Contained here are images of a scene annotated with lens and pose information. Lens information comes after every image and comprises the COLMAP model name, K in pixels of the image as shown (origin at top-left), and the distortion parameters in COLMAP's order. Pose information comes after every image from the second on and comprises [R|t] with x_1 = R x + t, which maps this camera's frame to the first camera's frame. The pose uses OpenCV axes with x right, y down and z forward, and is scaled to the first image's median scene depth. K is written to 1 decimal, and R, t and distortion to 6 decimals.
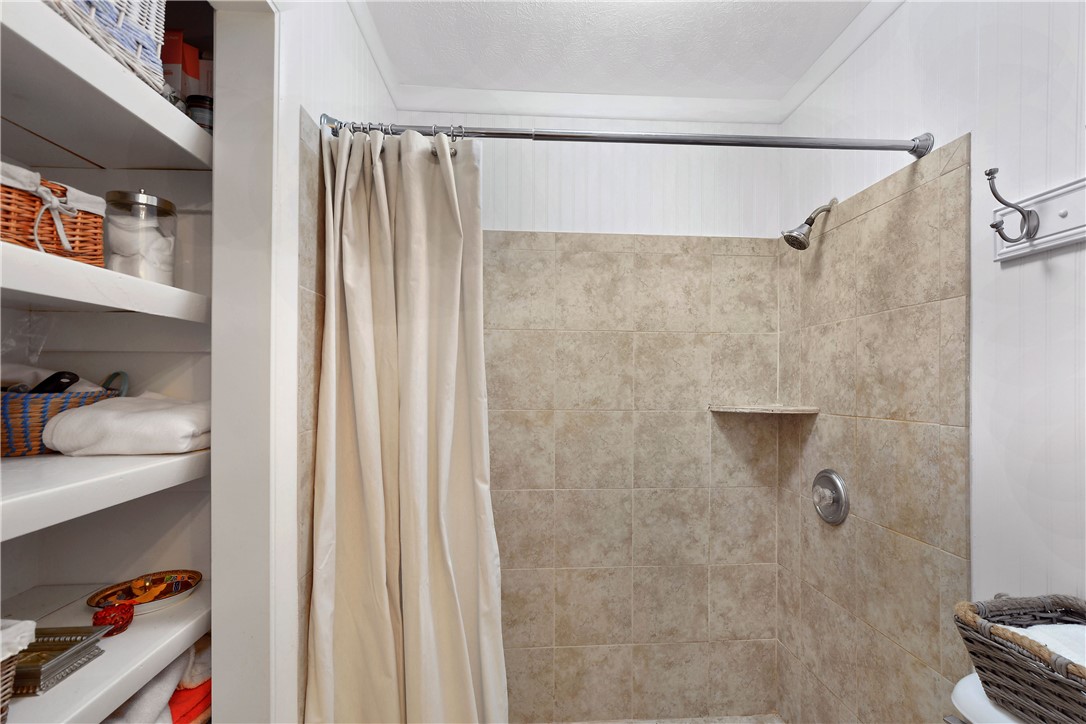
lens RADIAL K [[488.2, 0, 579.3], [0, 488.2, 388.0], [0, 0, 1]] dist [-0.003440, 0.006858]
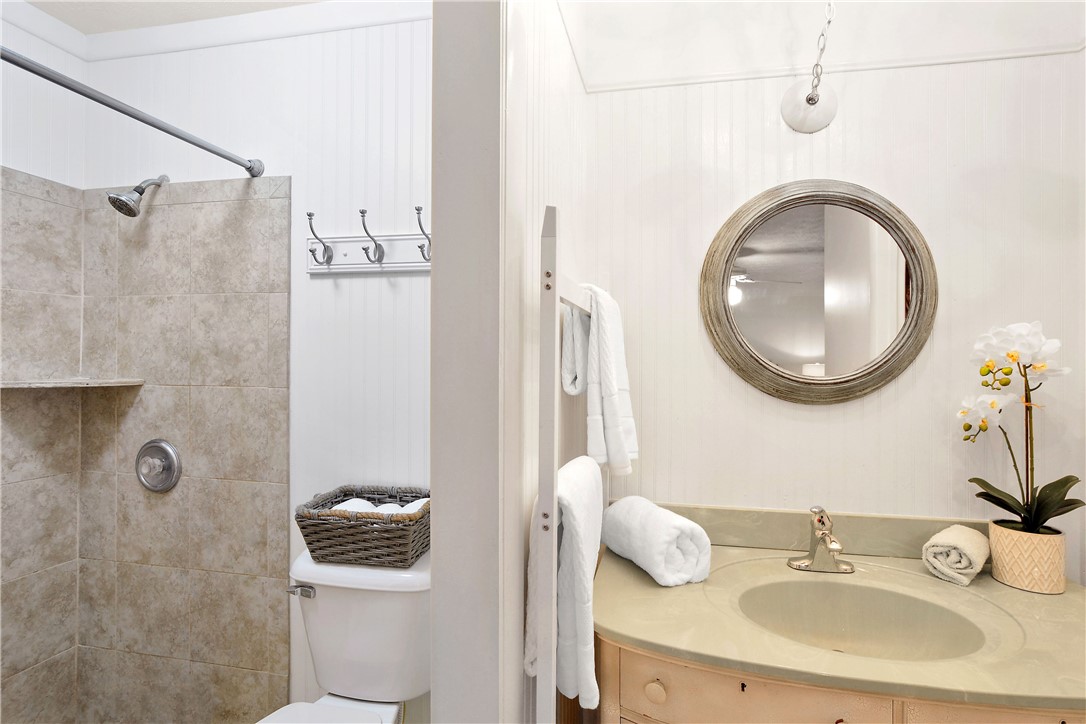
lens RADIAL K [[488.2, 0, 544.7], [0, 488.2, 358.5], [0, 0, 1]] dist [-0.003440, 0.006858]
pose [[0.313031, 0.010569, 0.949684, -0.219739], [-0.003887, 0.999944, -0.009847, 0.005535], [-0.949735, -0.000609, 0.313054, -0.092072]]
